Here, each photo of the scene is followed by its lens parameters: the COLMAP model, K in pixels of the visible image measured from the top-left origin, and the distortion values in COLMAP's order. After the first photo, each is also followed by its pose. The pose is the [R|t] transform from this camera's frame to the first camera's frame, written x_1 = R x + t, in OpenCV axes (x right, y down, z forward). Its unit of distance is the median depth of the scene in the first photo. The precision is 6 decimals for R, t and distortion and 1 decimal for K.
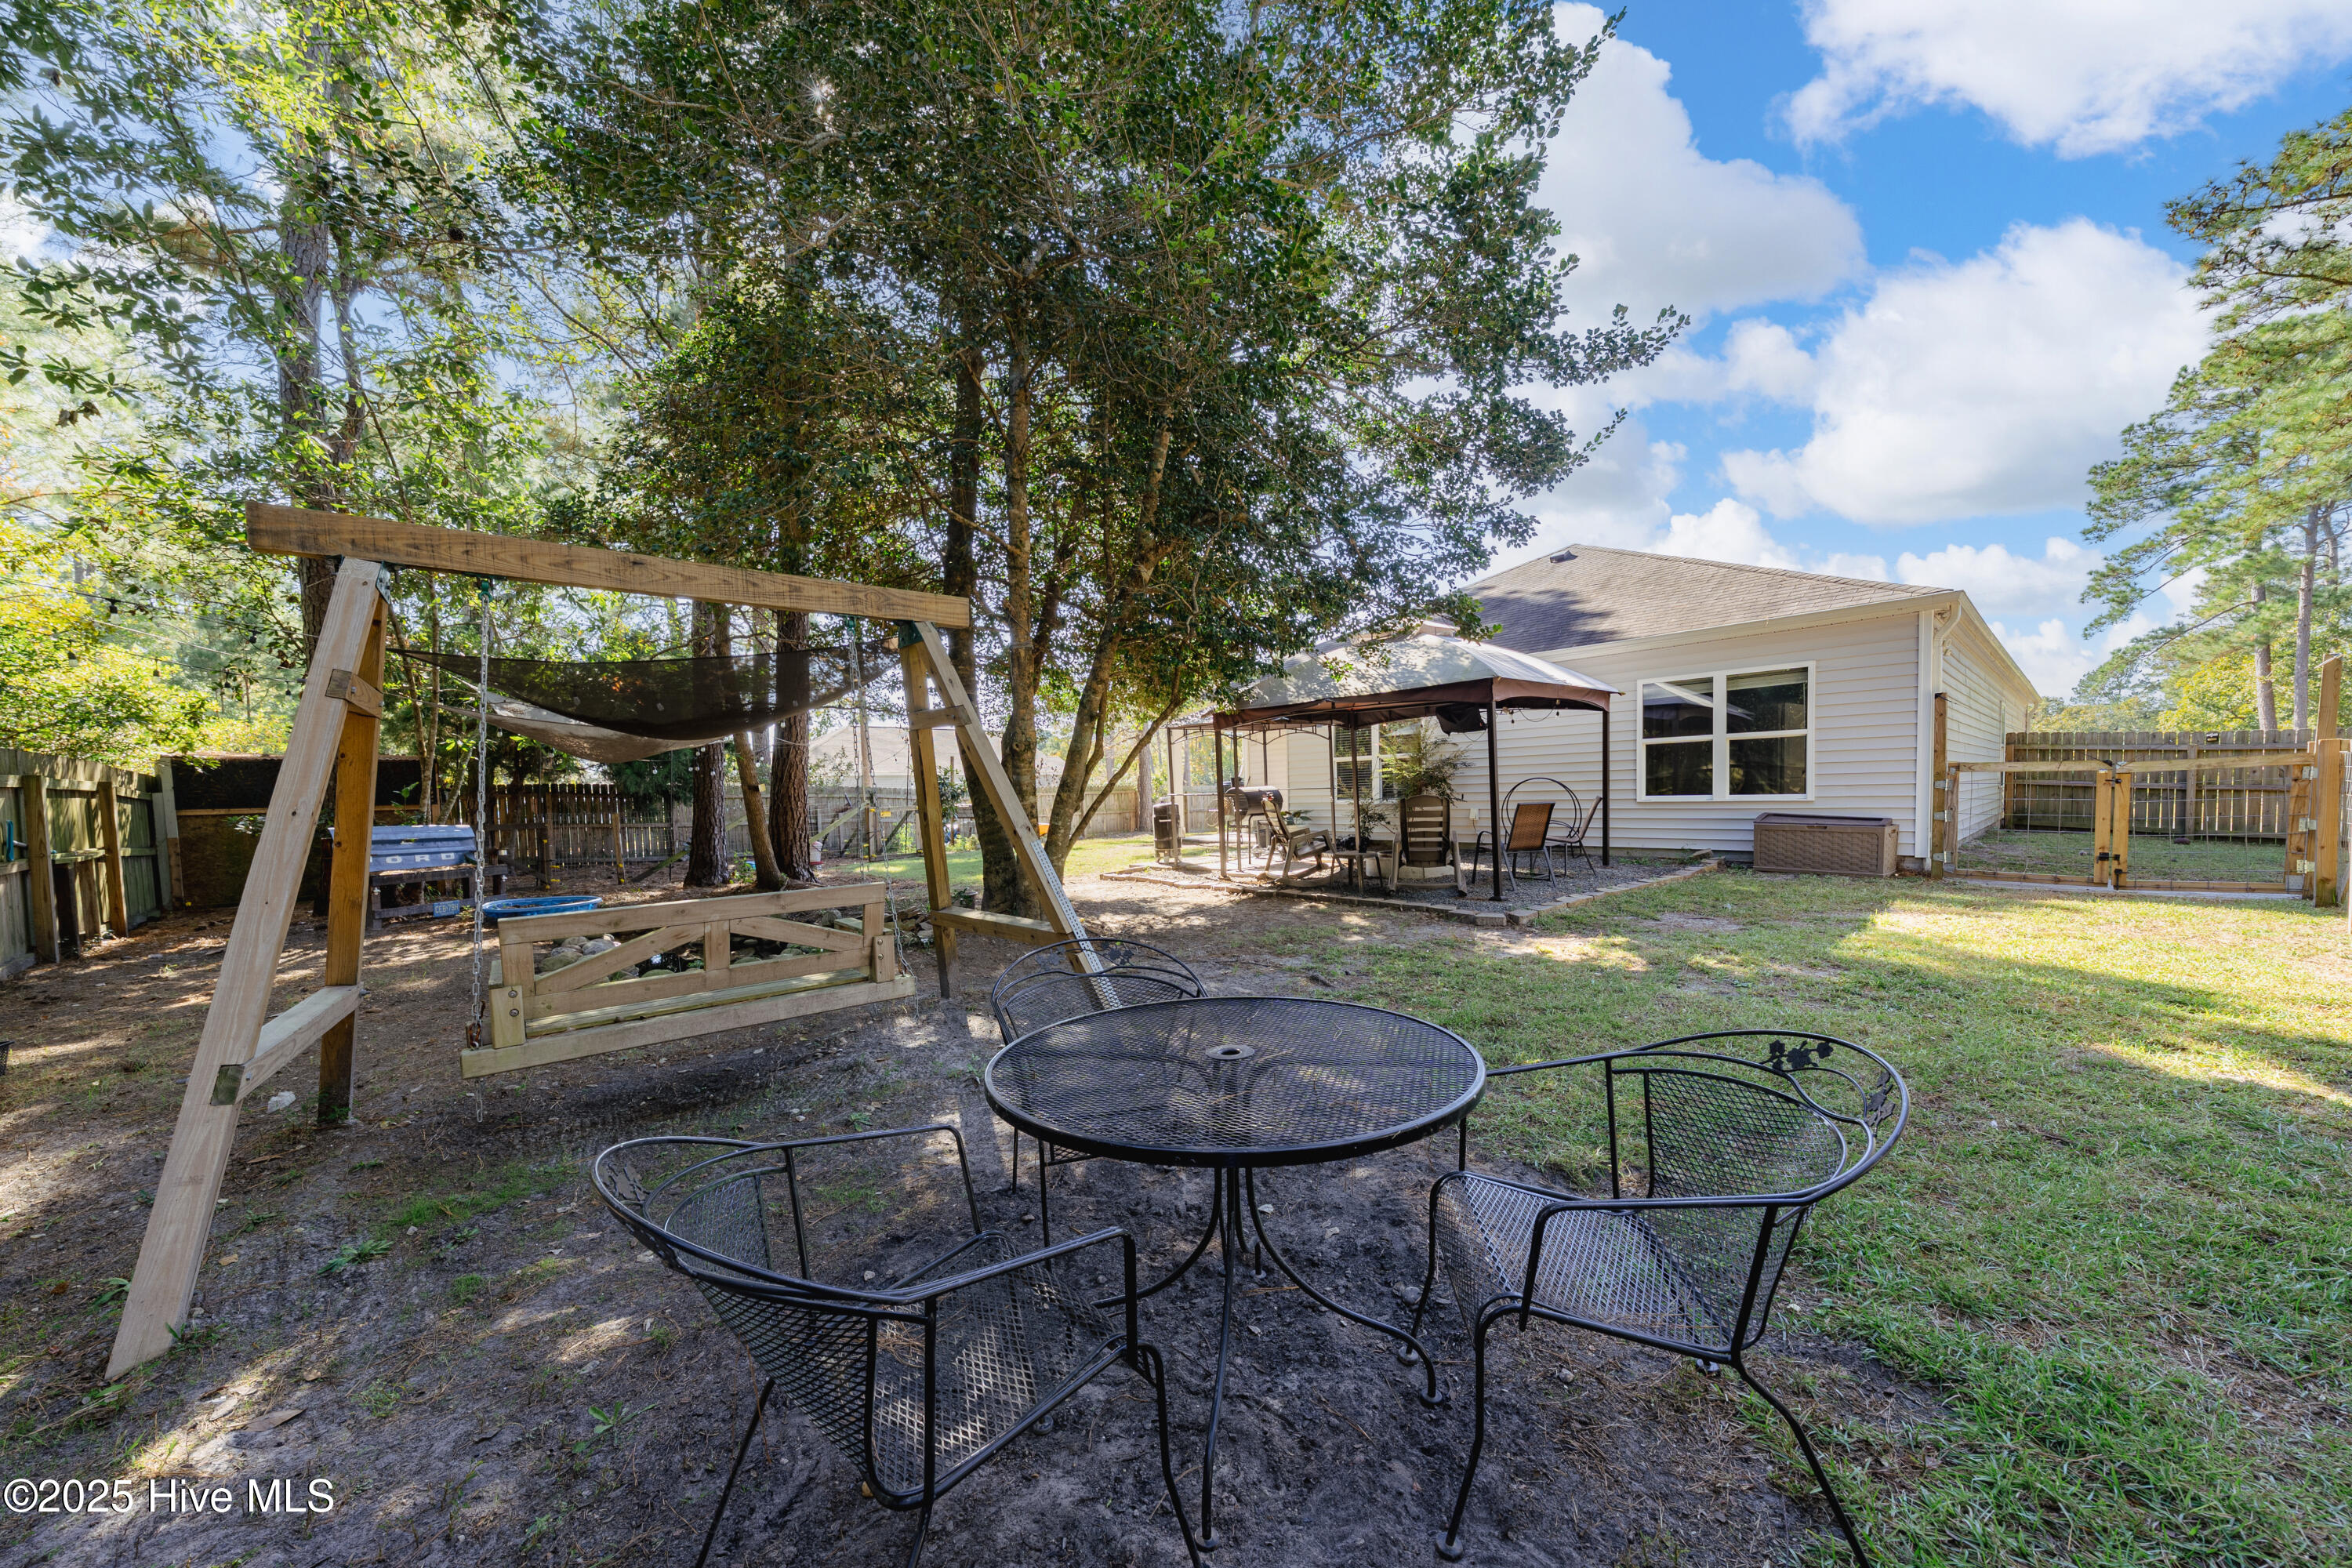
lens RADIAL K [[804.3, 0, 1161.0], [0, 804.3, 828.3], [0, 0, 1]] dist [-0.009397, 0.002200]
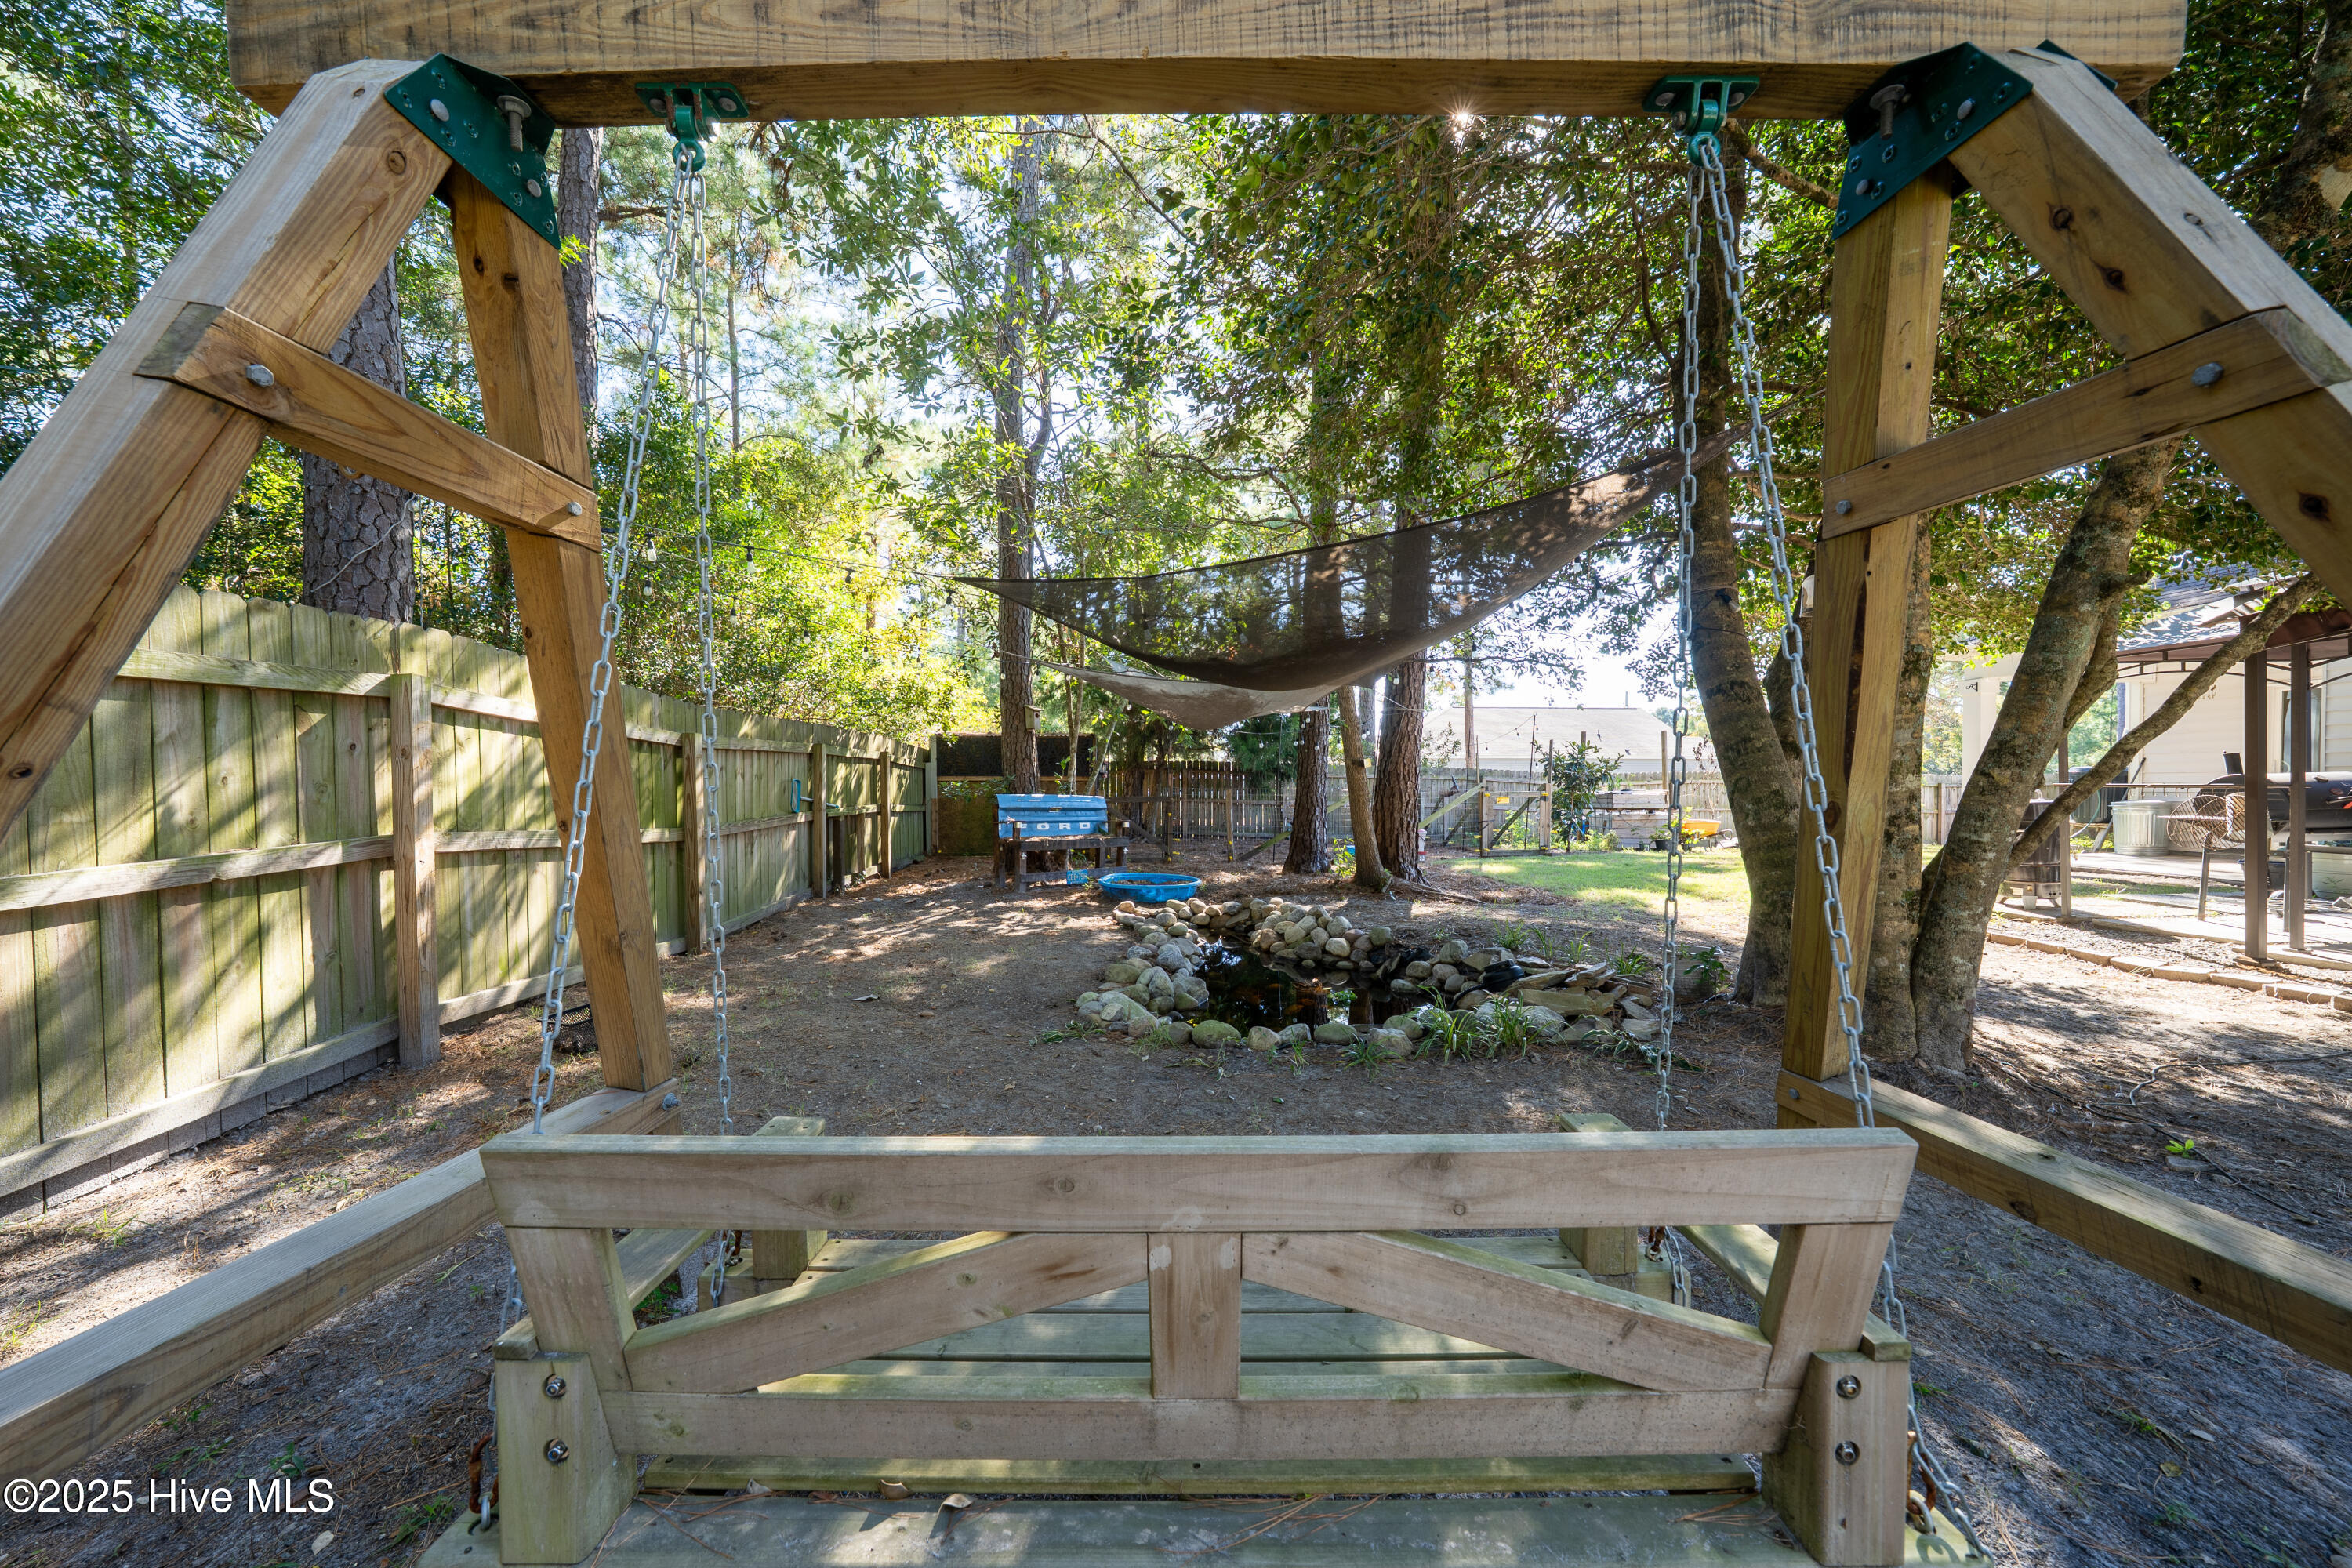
lens RADIAL K [[804.3, 0, 1176.9], [0, 804.3, 791.7], [0, 0, 1]] dist [-0.009397, 0.002200]
pose [[0.770597, 0.030236, -0.636605, -0.130654], [-0.047337, 0.998830, -0.009861, -0.004249], [0.635562, 0.037734, 0.771127, 0.258676]]
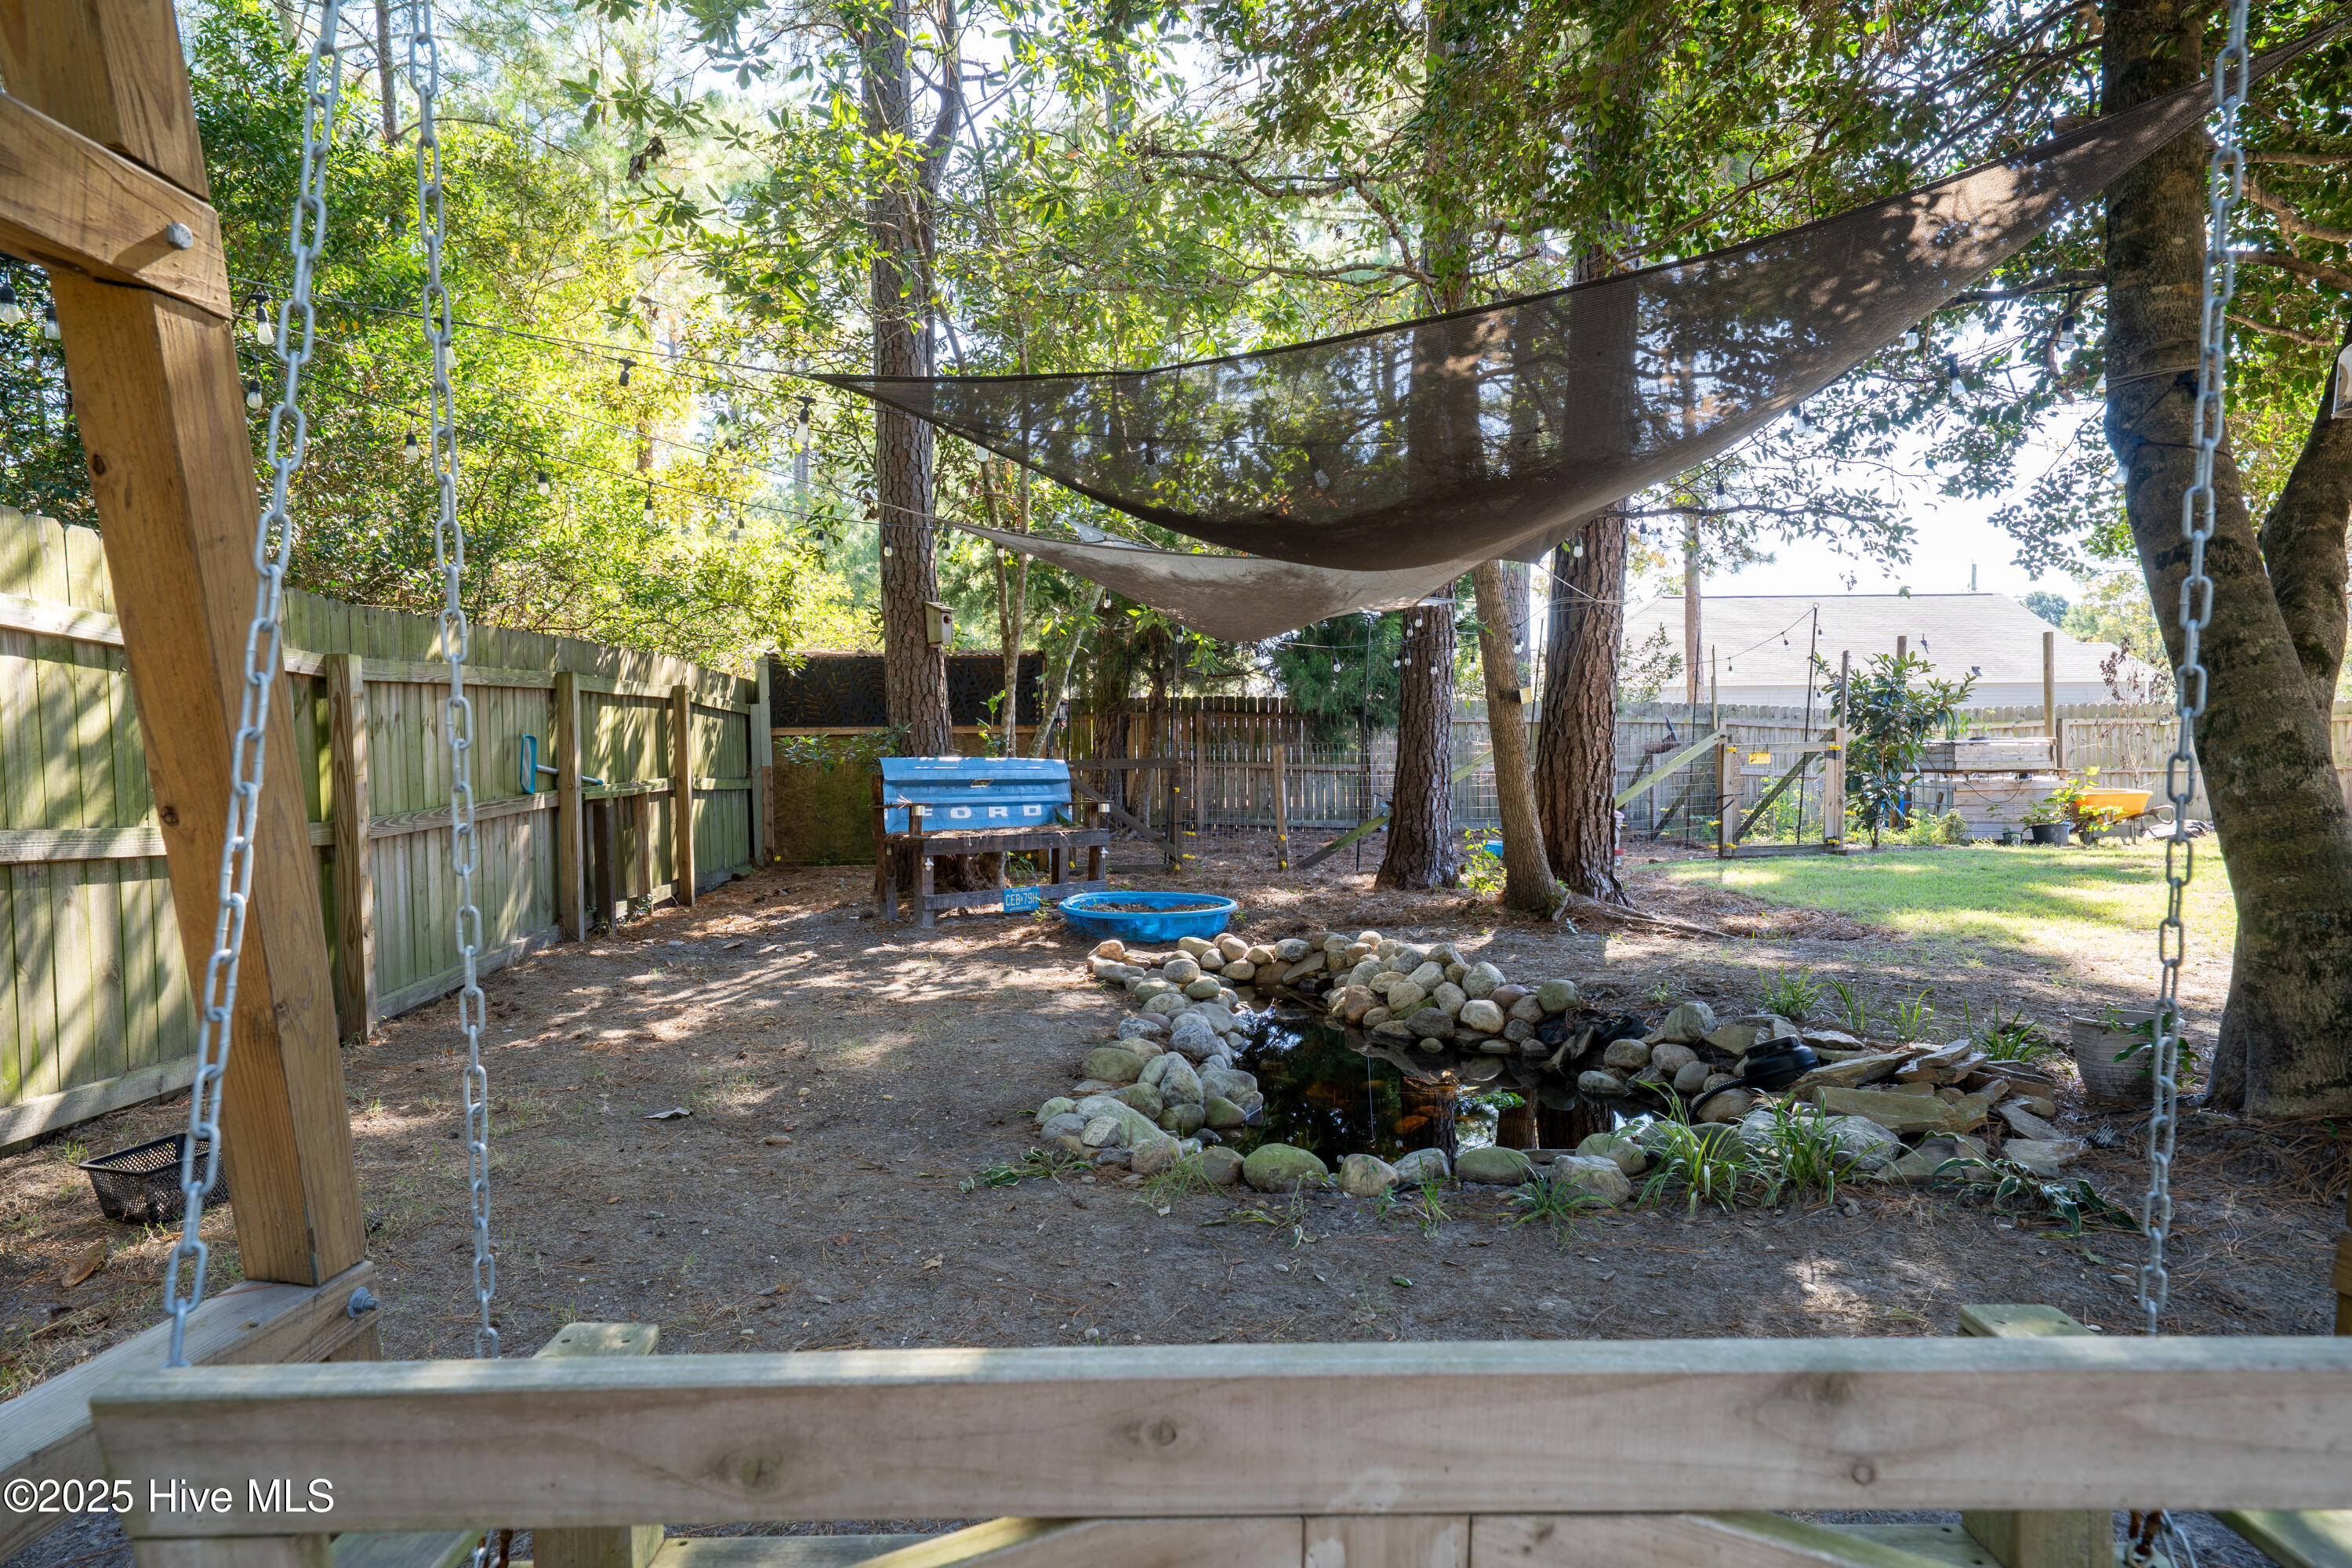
lens RADIAL K [[1394.7, 0, 1179.9], [0, 1394.7, 783.7], [0, 0, 1]] dist [0.031349, 0.007458]
pose [[0.770952, 0.036833, -0.635827, -0.138365], [-0.036440, 0.999242, 0.013701, -0.003103], [0.635850, 0.012606, 0.771710, 0.254398]]
